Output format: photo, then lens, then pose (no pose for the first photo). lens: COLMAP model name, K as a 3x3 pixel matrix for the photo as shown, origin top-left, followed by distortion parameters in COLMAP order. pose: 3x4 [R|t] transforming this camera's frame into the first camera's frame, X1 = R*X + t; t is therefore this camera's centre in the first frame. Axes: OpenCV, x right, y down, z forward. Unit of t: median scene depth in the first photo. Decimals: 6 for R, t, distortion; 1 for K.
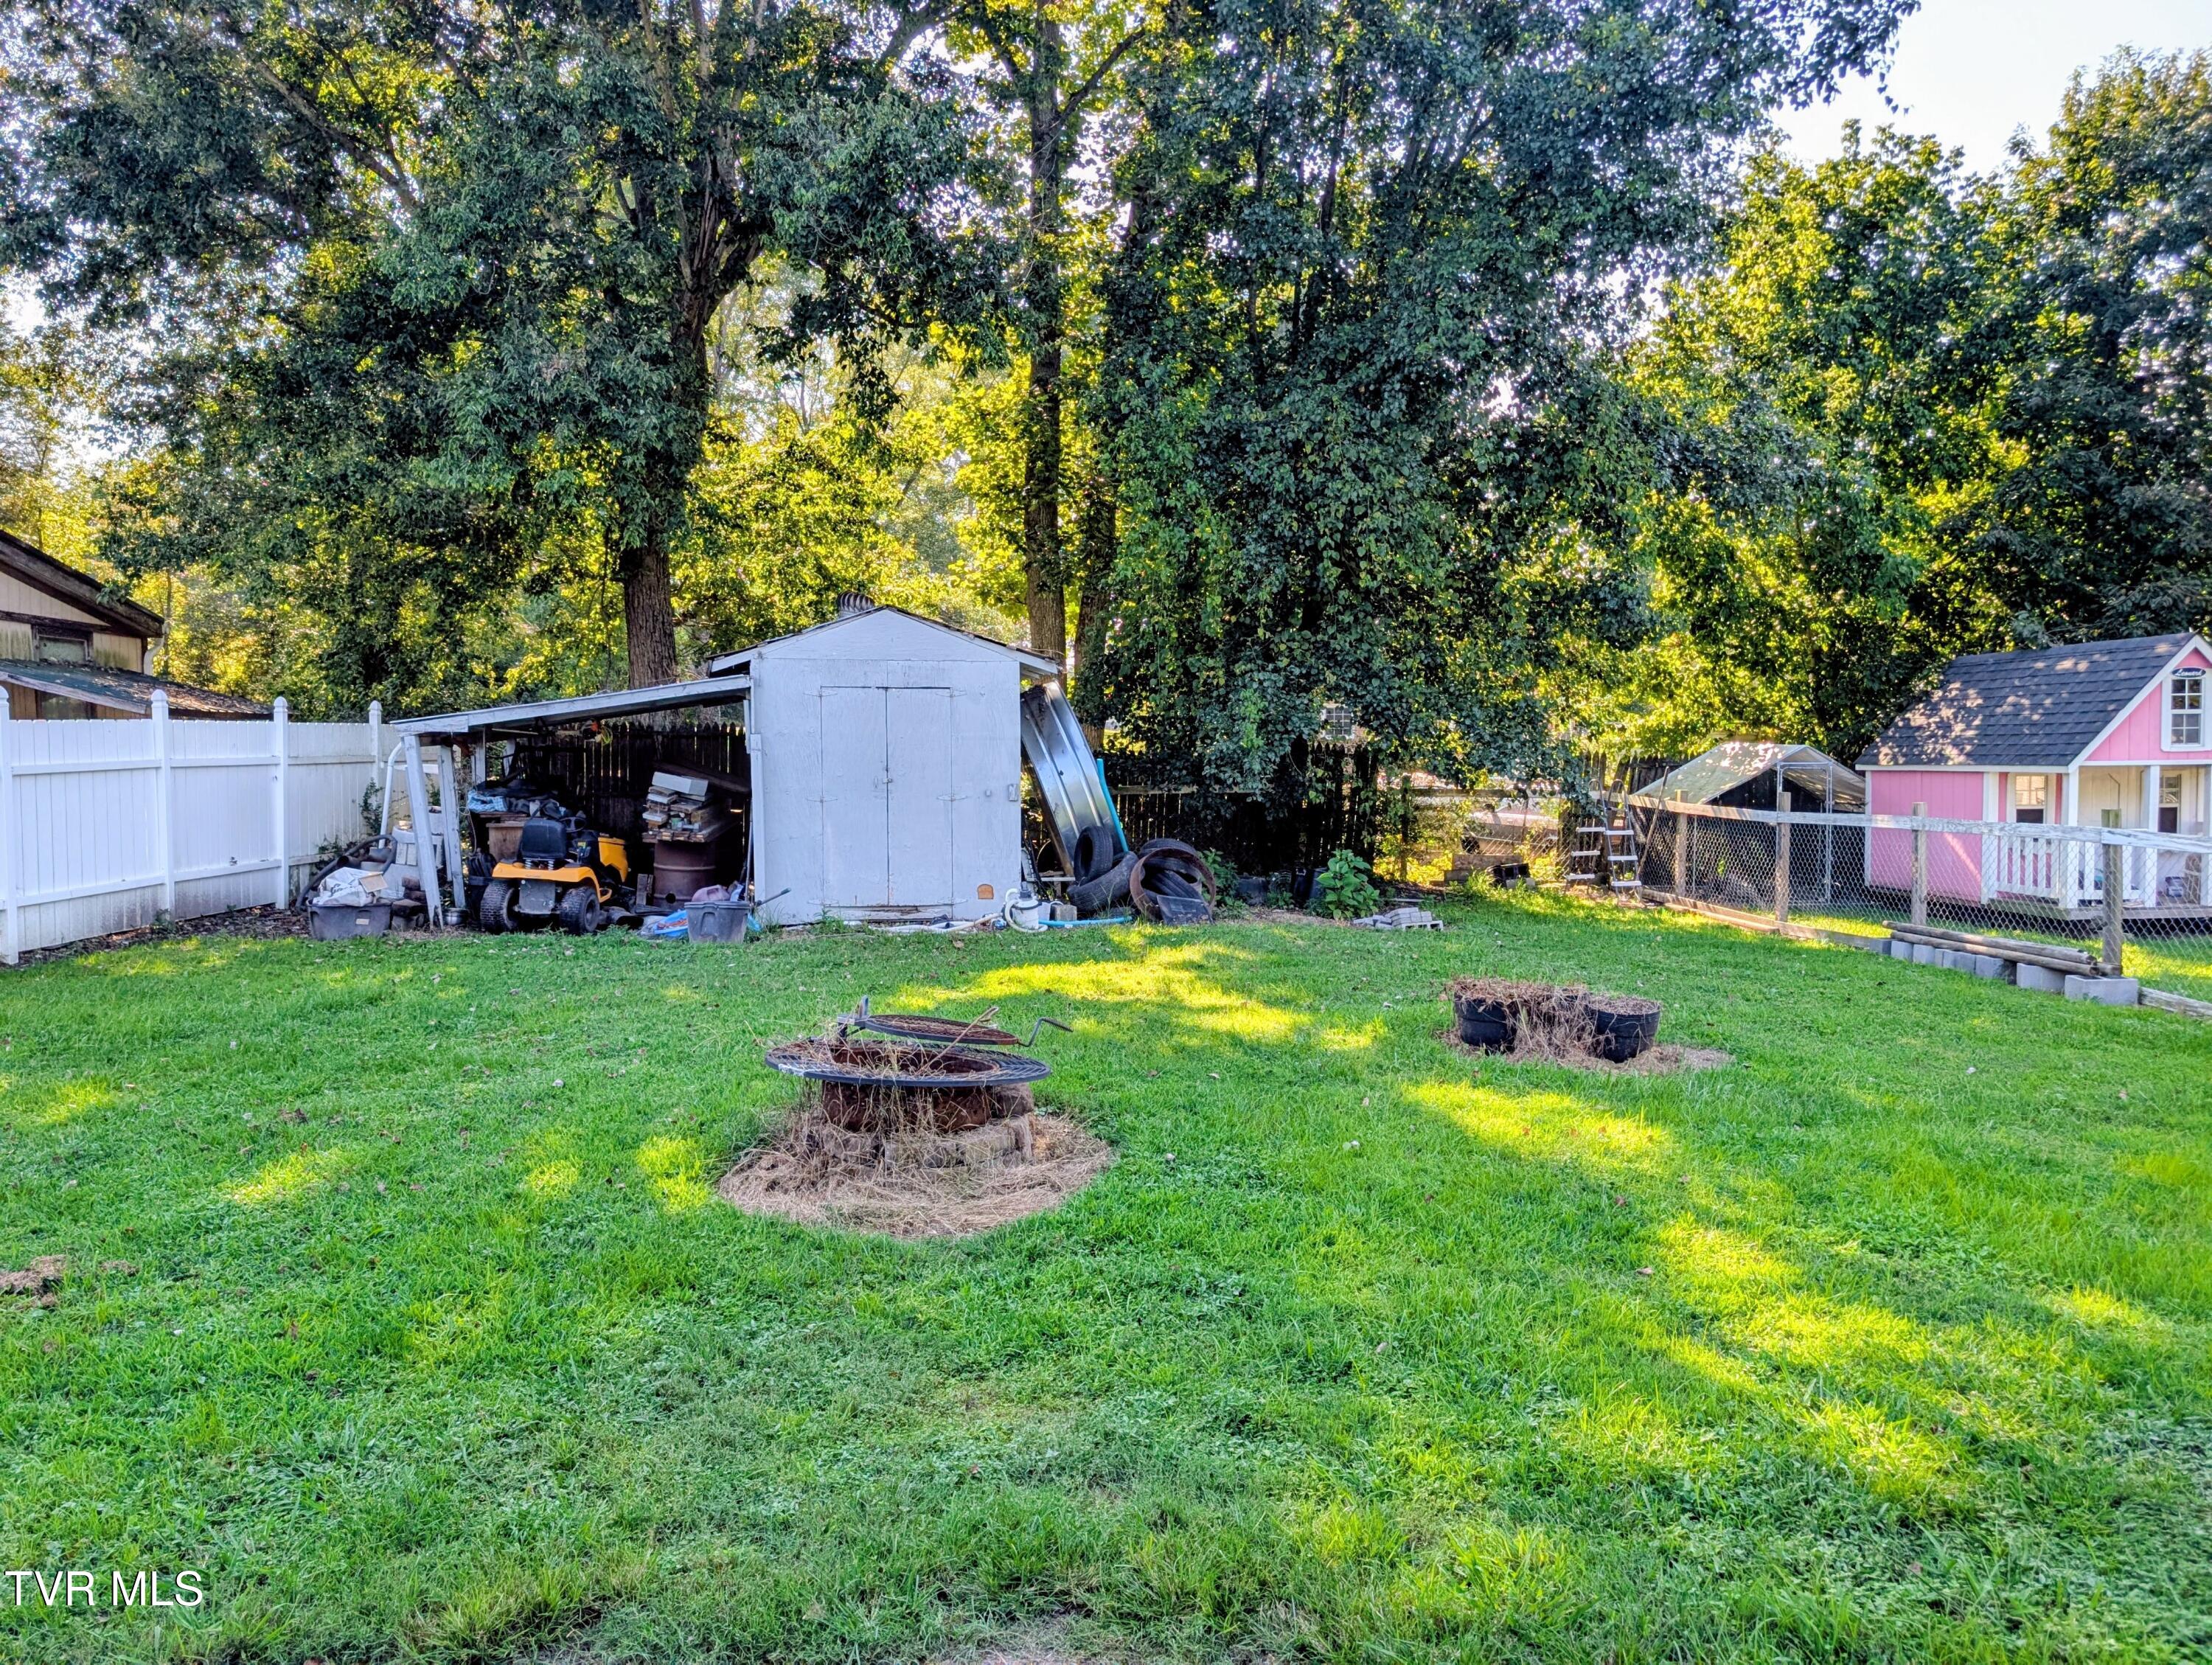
lens RADIAL K [[1585.1, 0, 1106.0], [0, 1585.1, 832.5], [0, 0, 1]] dist [0.018370, -0.019609]
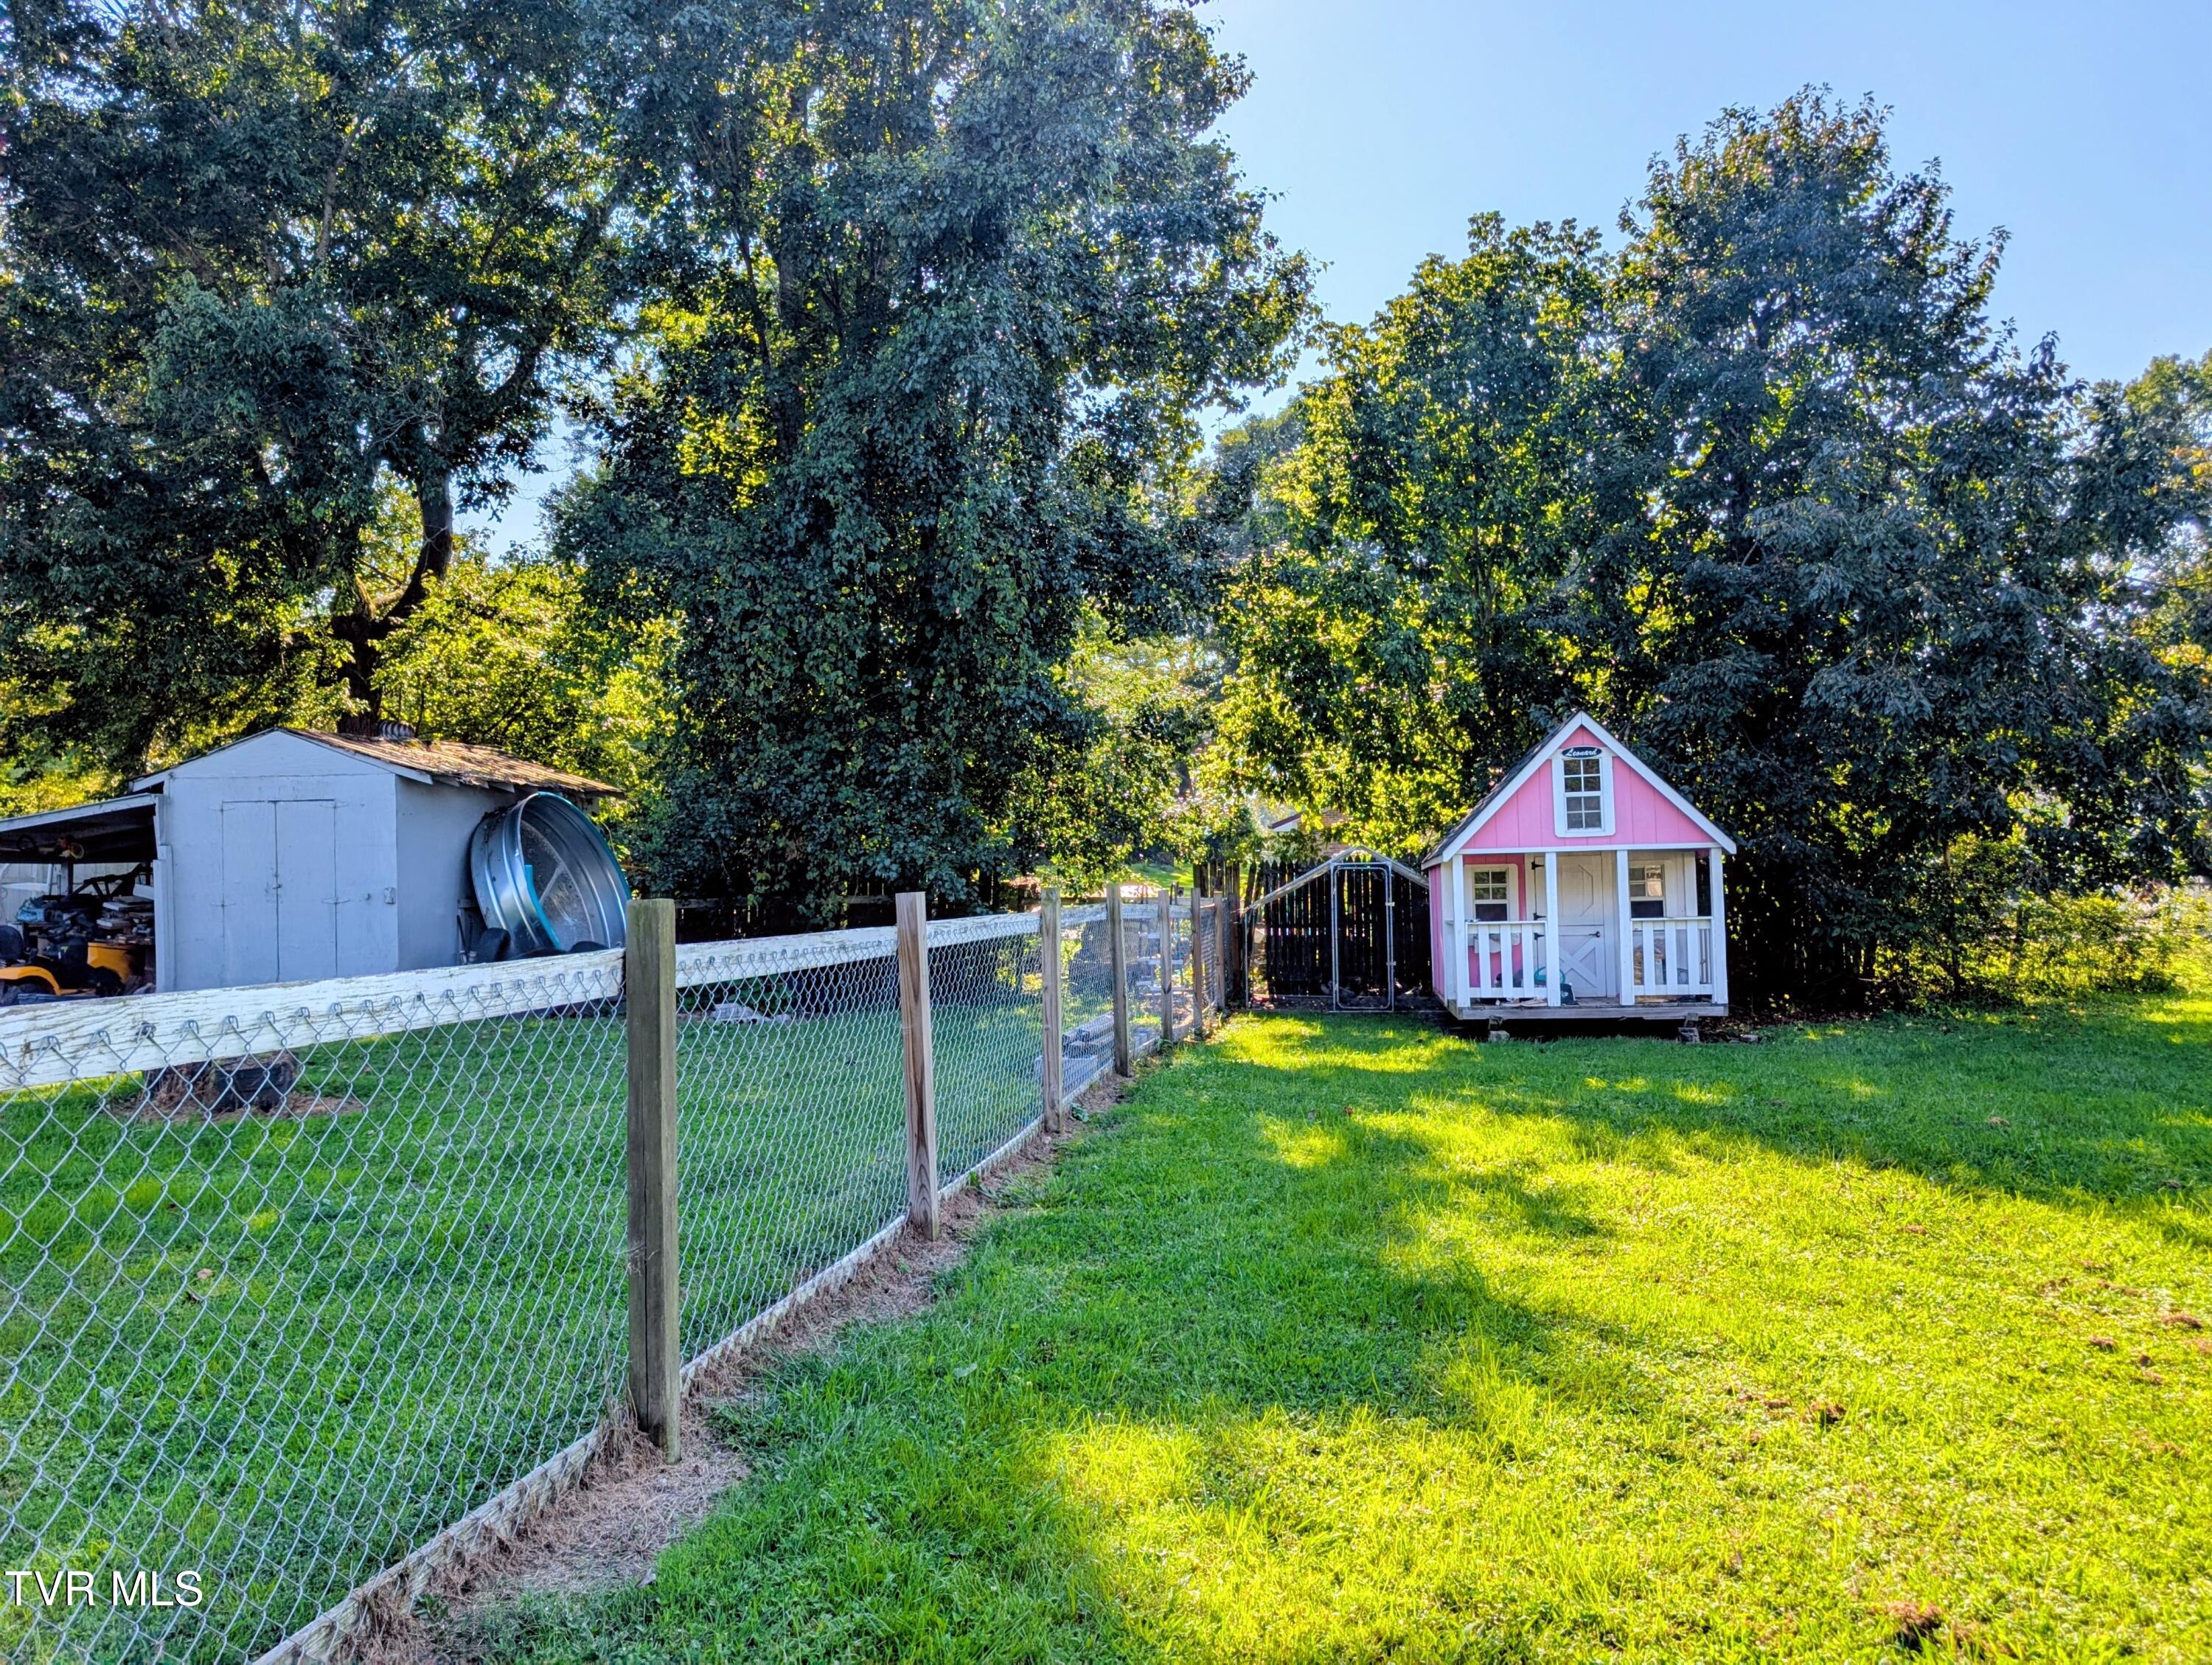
lens RADIAL K [[1585.1, 0, 1106.0], [0, 1585.1, 832.5], [0, 0, 1]] dist [0.018370, -0.019609]
pose [[0.978474, -0.022143, -0.205178, 0.602811], [0.003113, 0.995697, -0.092614, 0.031631], [0.206346, 0.089981, 0.974333, 0.042120]]
